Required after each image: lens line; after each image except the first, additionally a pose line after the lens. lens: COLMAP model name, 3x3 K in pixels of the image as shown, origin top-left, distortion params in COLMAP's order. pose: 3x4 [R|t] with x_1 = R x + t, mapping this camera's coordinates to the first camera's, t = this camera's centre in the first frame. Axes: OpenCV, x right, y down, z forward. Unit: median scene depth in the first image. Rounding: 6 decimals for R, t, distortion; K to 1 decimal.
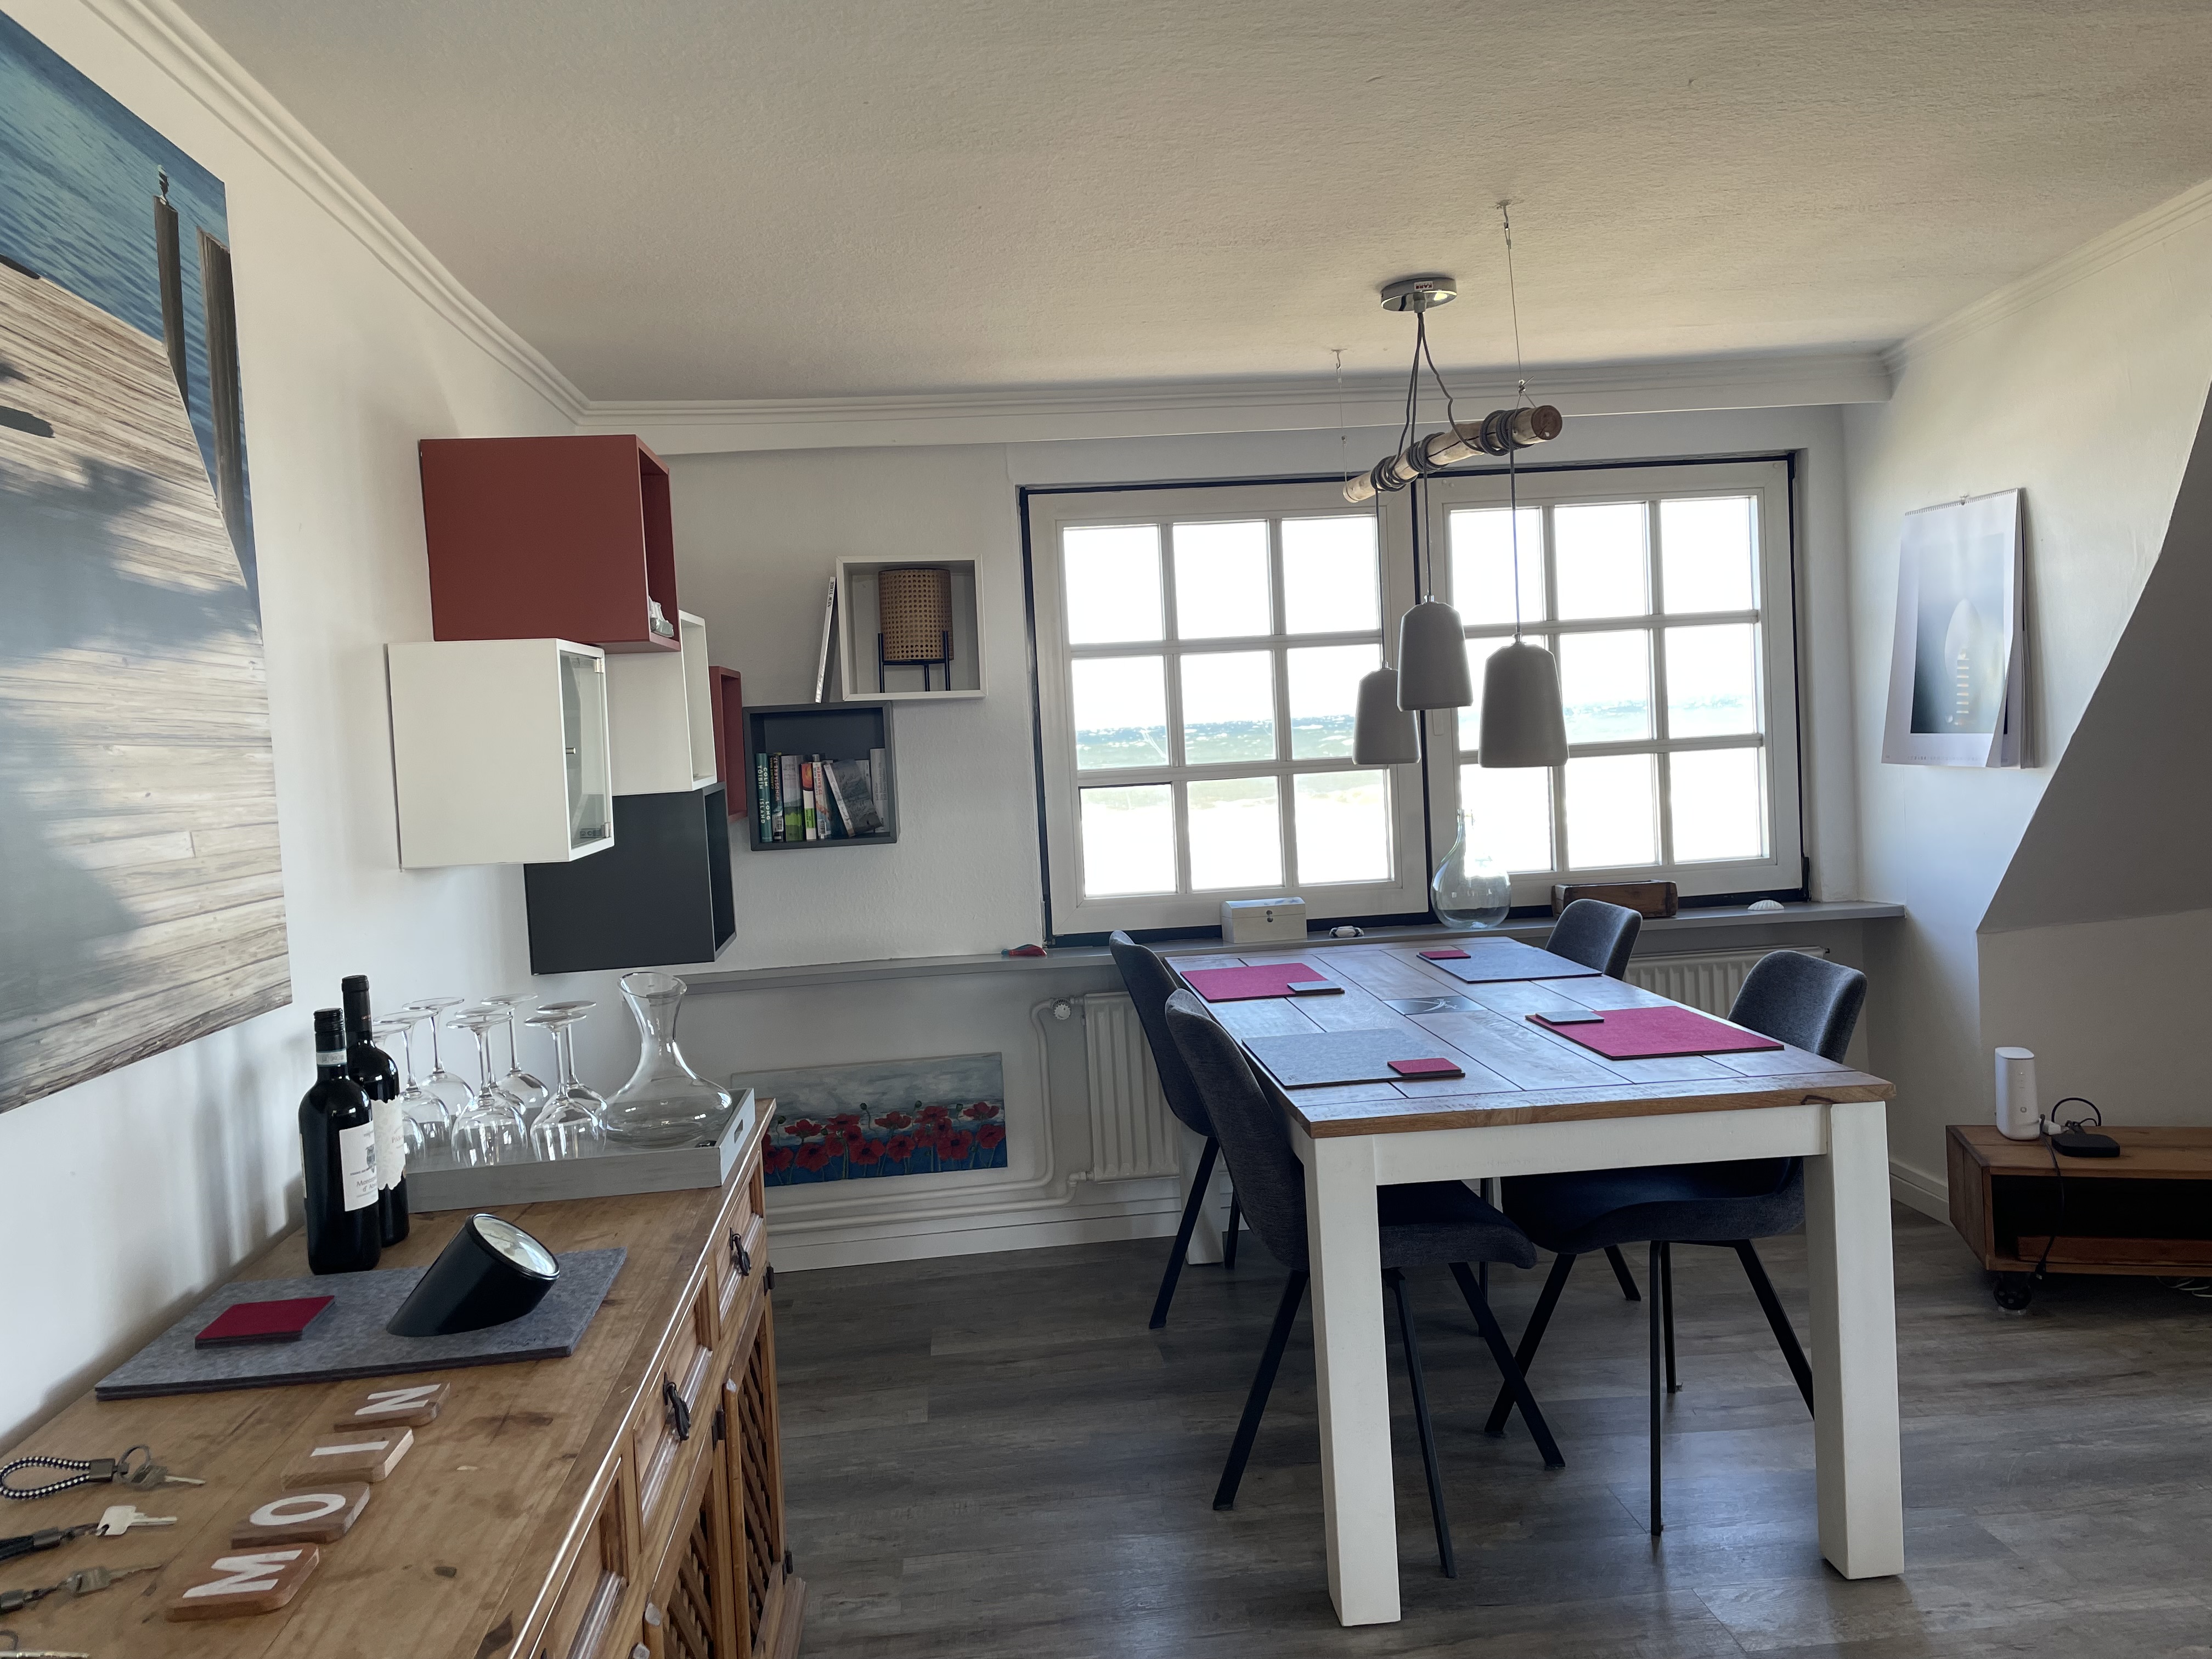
lens RADIAL K [[1667.3, 0, 1088.9], [0, 1667.3, 810.3], [0, 0, 1]] dist [0.055210, -0.059876]
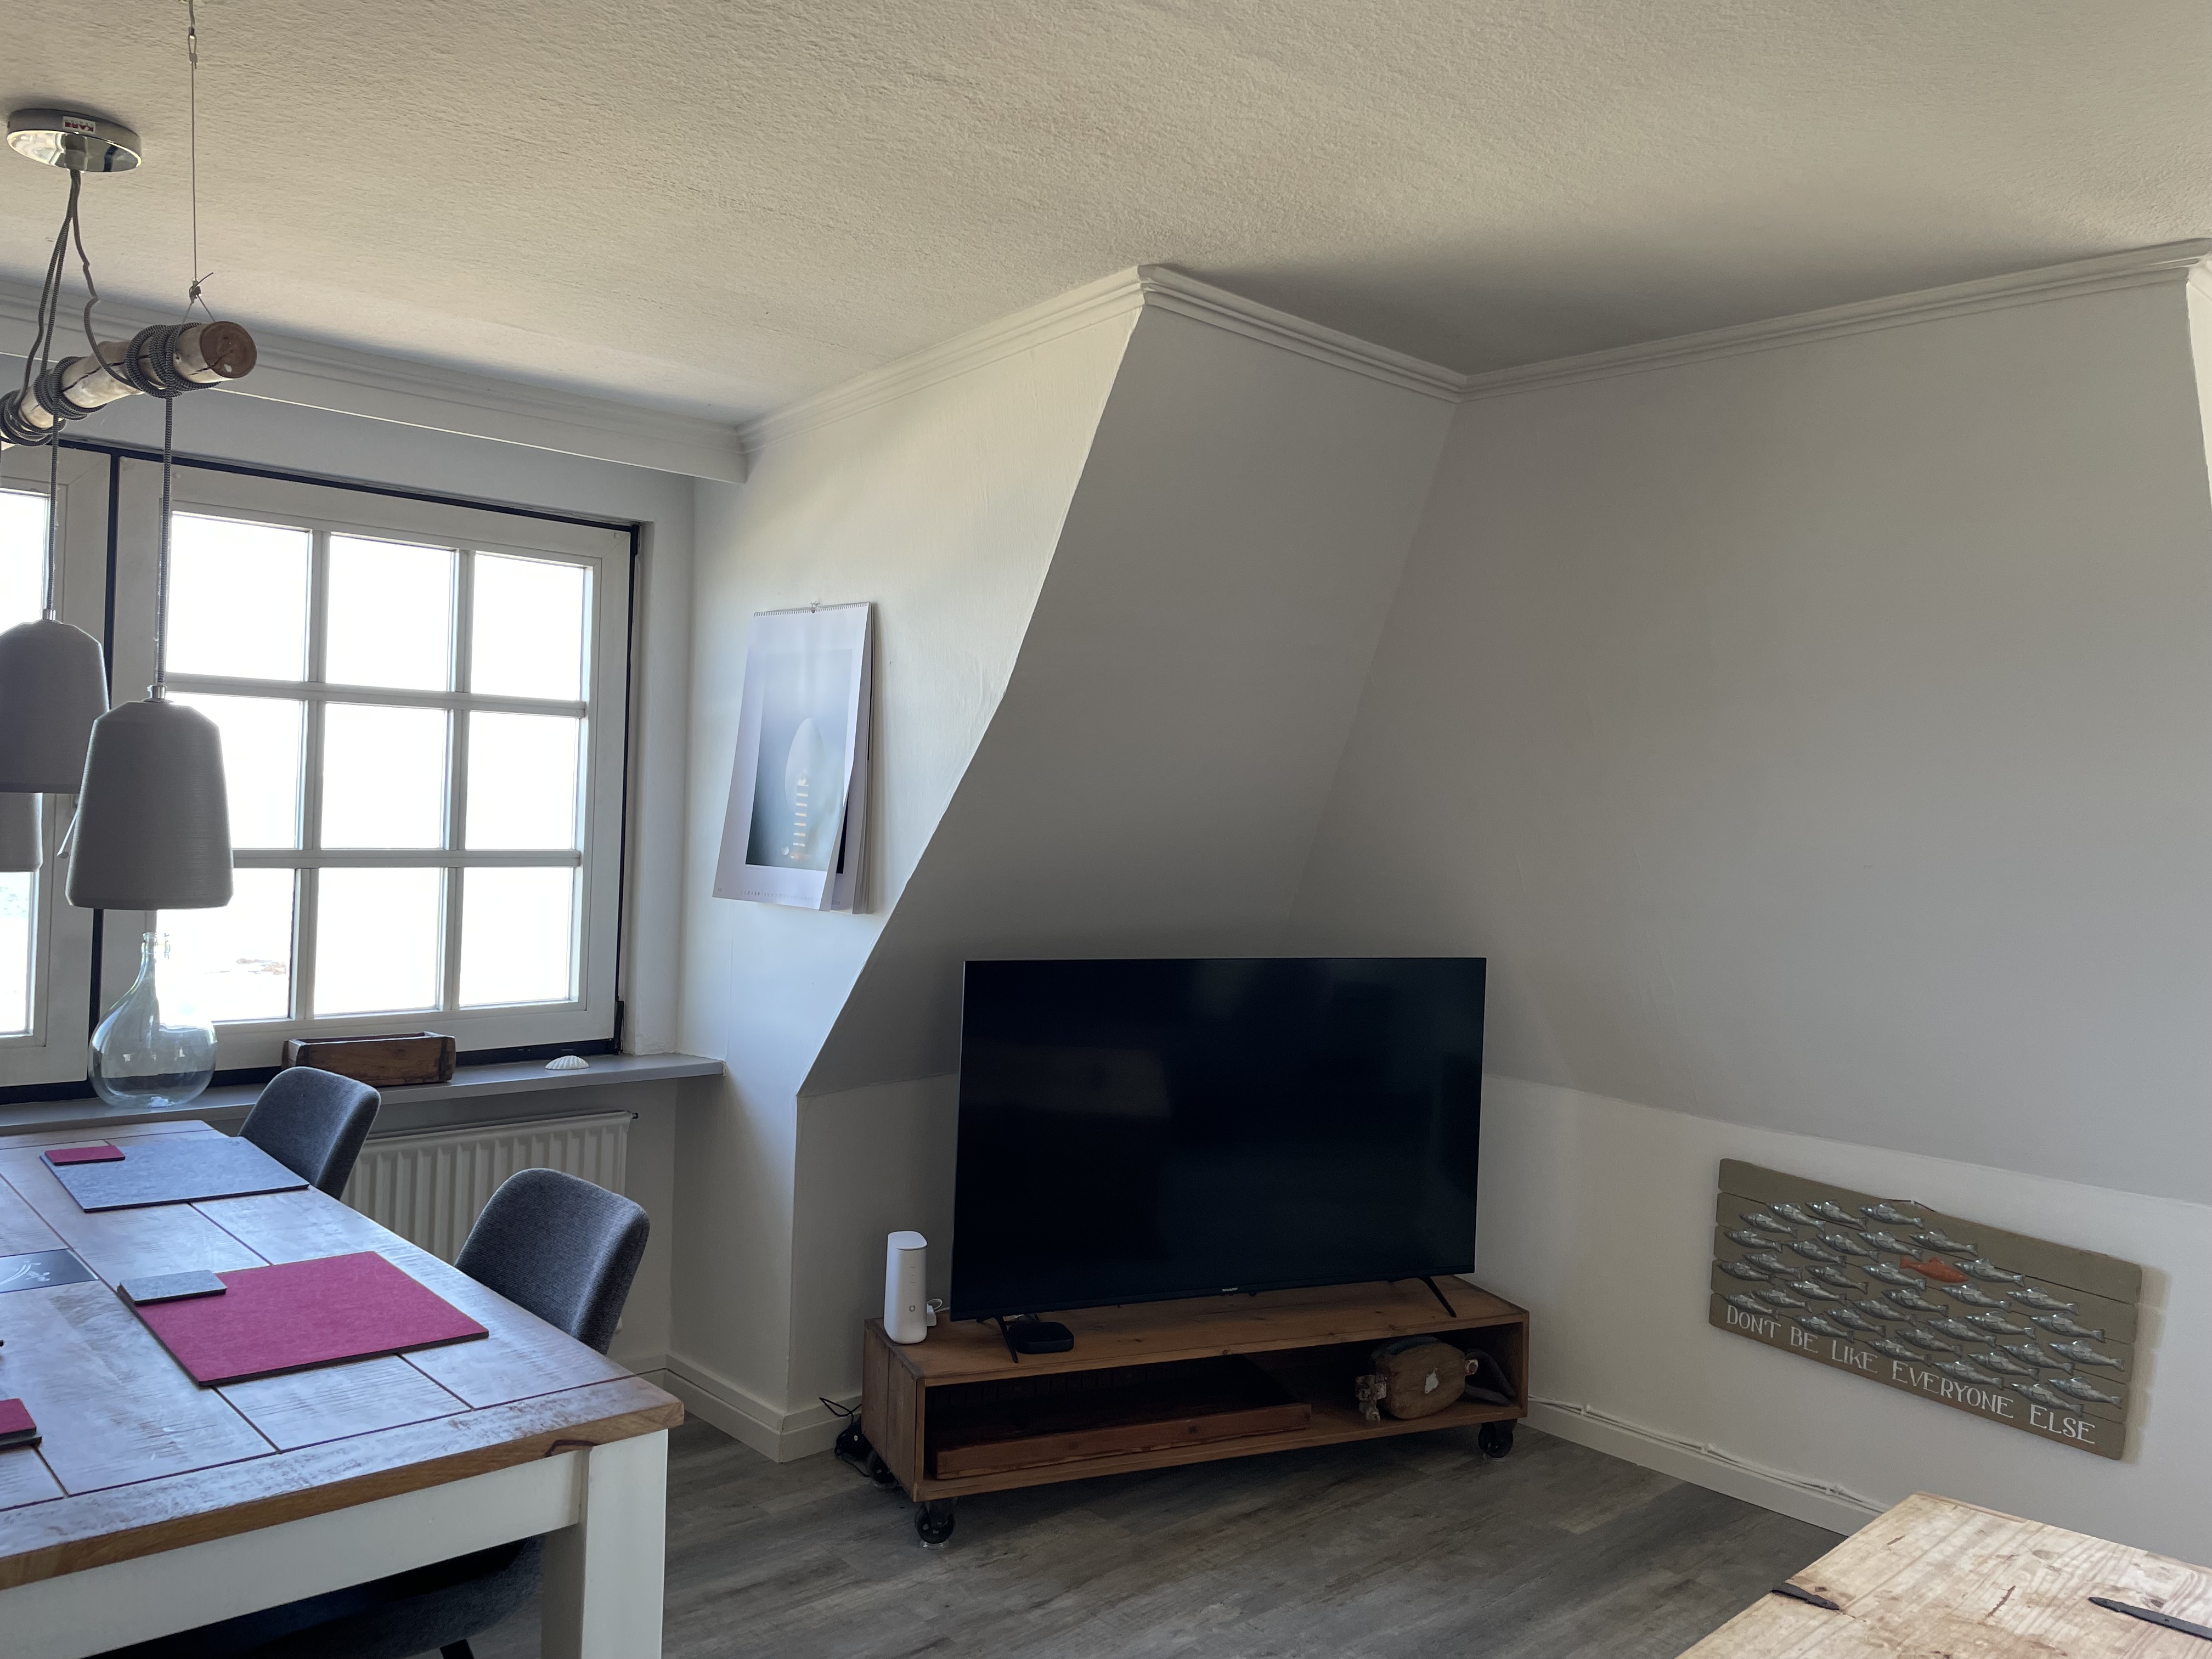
lens RADIAL K [[1667.3, 0, 1139.5], [0, 1667.3, 791.0], [0, 0, 1]] dist [0.055210, -0.059876]
pose [[0.772304, 0.086482, 0.629339, 0.100183], [-0.045256, 0.995663, -0.081285, -0.022559], [-0.633639, 0.034295, 0.772868, 0.203561]]
